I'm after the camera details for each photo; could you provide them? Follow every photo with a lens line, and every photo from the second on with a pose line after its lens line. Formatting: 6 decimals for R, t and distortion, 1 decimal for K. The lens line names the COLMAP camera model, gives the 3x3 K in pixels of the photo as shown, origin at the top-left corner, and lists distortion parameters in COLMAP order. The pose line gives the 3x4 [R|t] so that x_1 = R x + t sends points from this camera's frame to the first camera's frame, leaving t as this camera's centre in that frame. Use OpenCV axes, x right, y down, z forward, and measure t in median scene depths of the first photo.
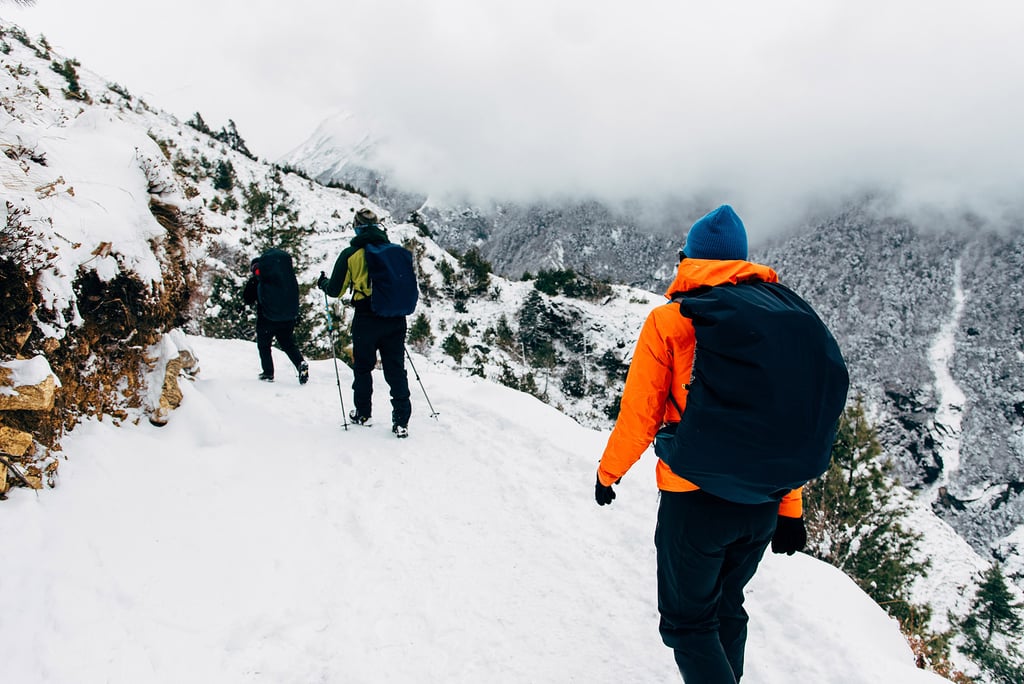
lens RADIAL K [[728.4, 0, 512.0], [0, 728.4, 342.0], [0, 0, 1]] dist [-0.000358, -0.002996]
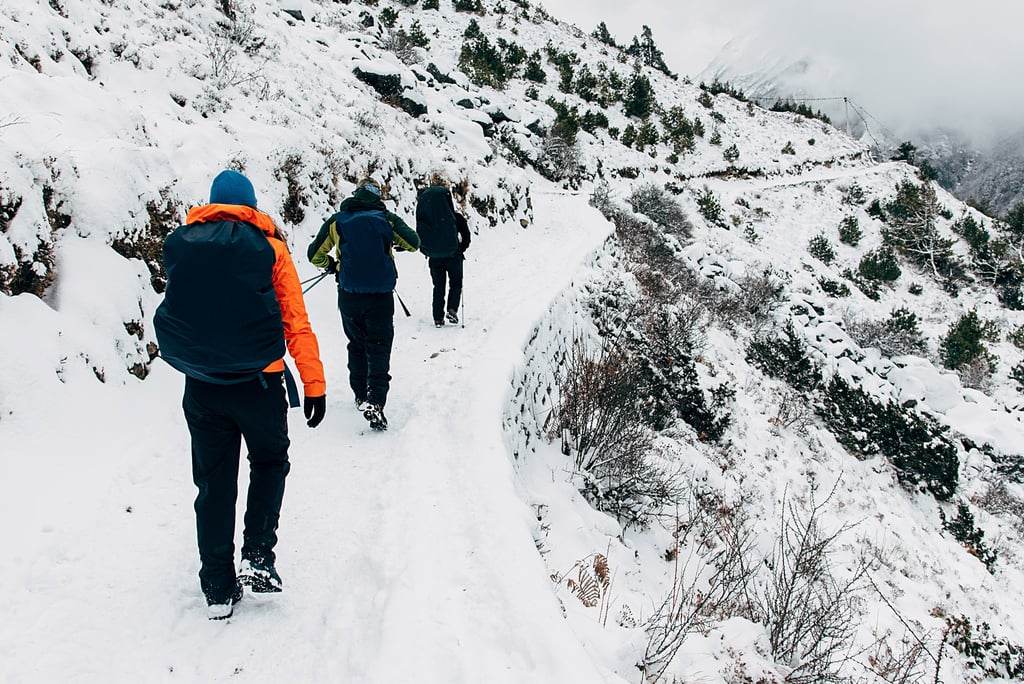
lens RADIAL K [[728.4, 0, 512.0], [0, 728.4, 342.0], [0, 0, 1]] dist [-0.000358, -0.002996]
pose [[0.892290, 0.085954, -0.443205, -0.161784], [-0.058723, 0.995465, 0.074834, -0.032400], [0.447627, -0.040747, 0.893291, 0.278897]]
